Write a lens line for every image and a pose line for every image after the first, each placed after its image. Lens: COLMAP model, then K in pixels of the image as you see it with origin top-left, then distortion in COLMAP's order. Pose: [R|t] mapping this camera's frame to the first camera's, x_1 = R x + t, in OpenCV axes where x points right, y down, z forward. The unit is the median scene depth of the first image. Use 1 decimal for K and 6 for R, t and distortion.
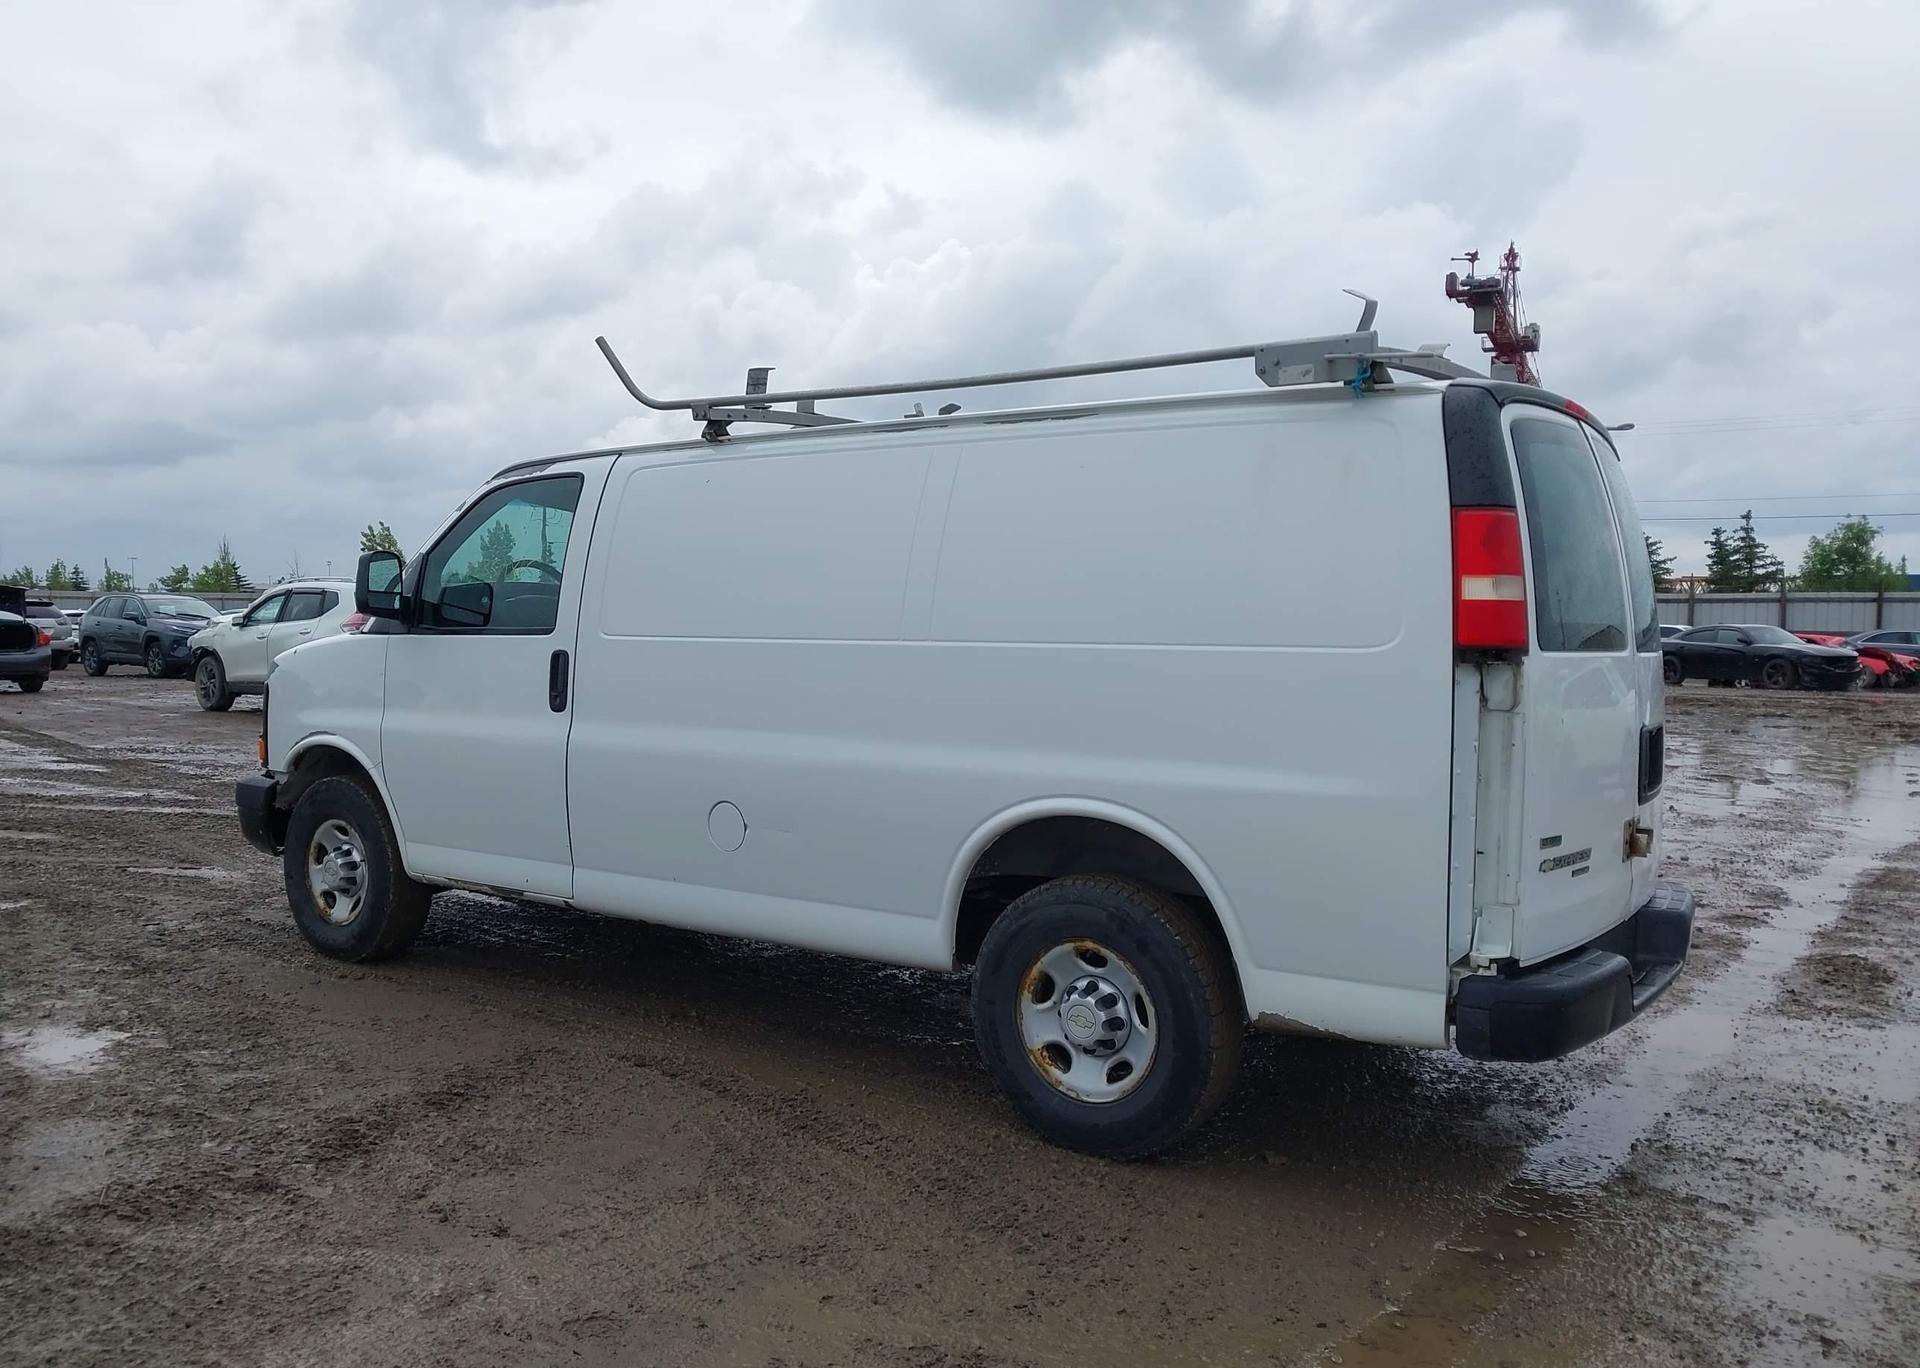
lens RADIAL K [[1537.1, 0, 933.5], [0, 1537.1, 627.5], [0, 0, 1]] dist [0.098944, -0.142872]
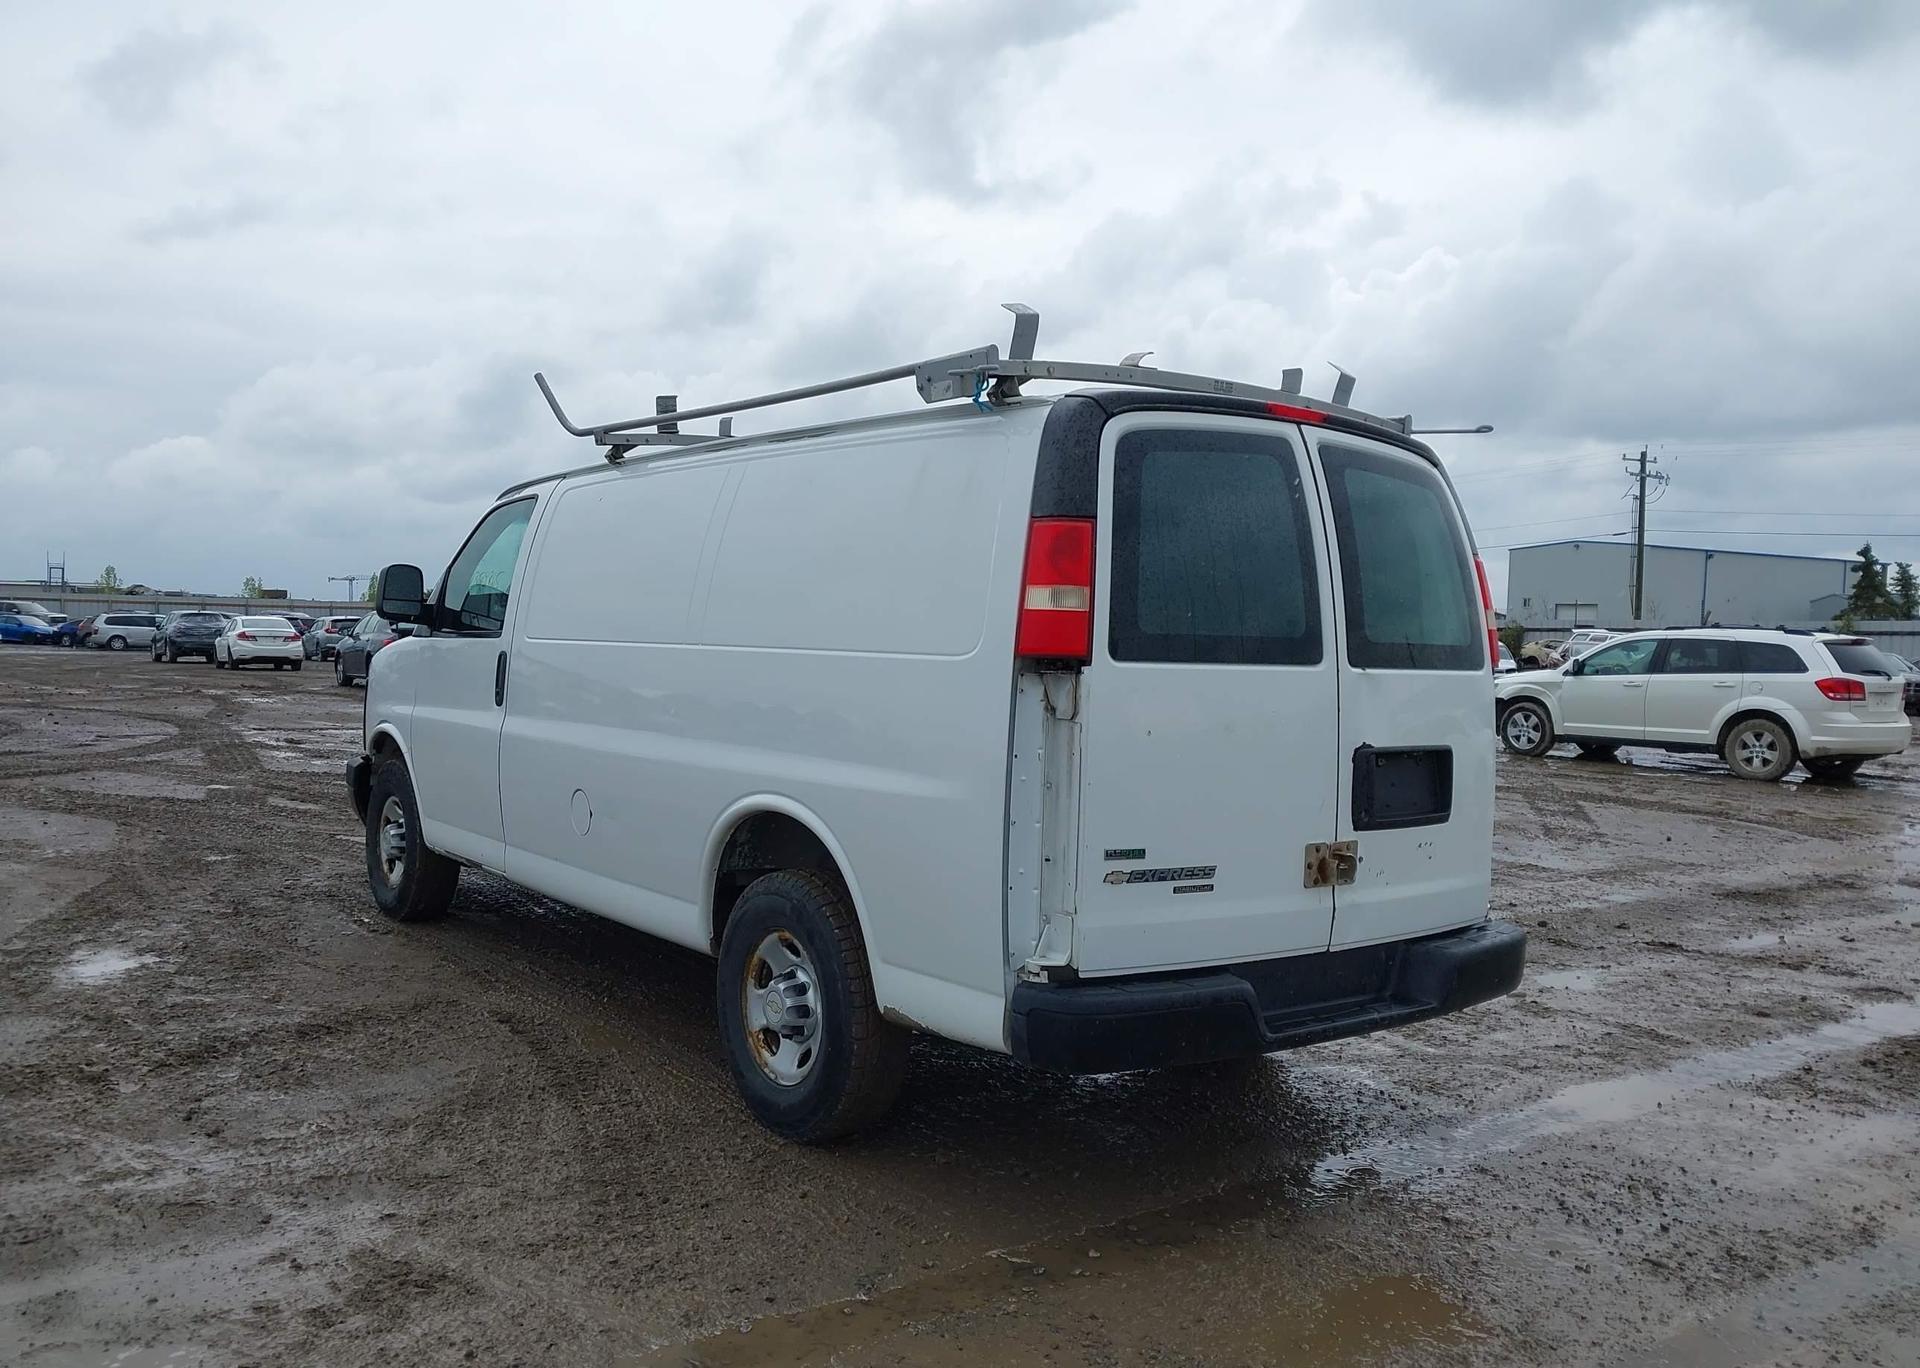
lens RADIAL K [[1576.6, 0, 959.7], [0, 1576.6, 632.7], [0, 0, 1]] dist [0.103530, -0.160484]
pose [[0.949925, 0.017401, -0.311993, 0.443416], [-0.022184, 0.999684, -0.011787, 0.007576], [0.311689, 0.018118, 0.950011, 0.004421]]
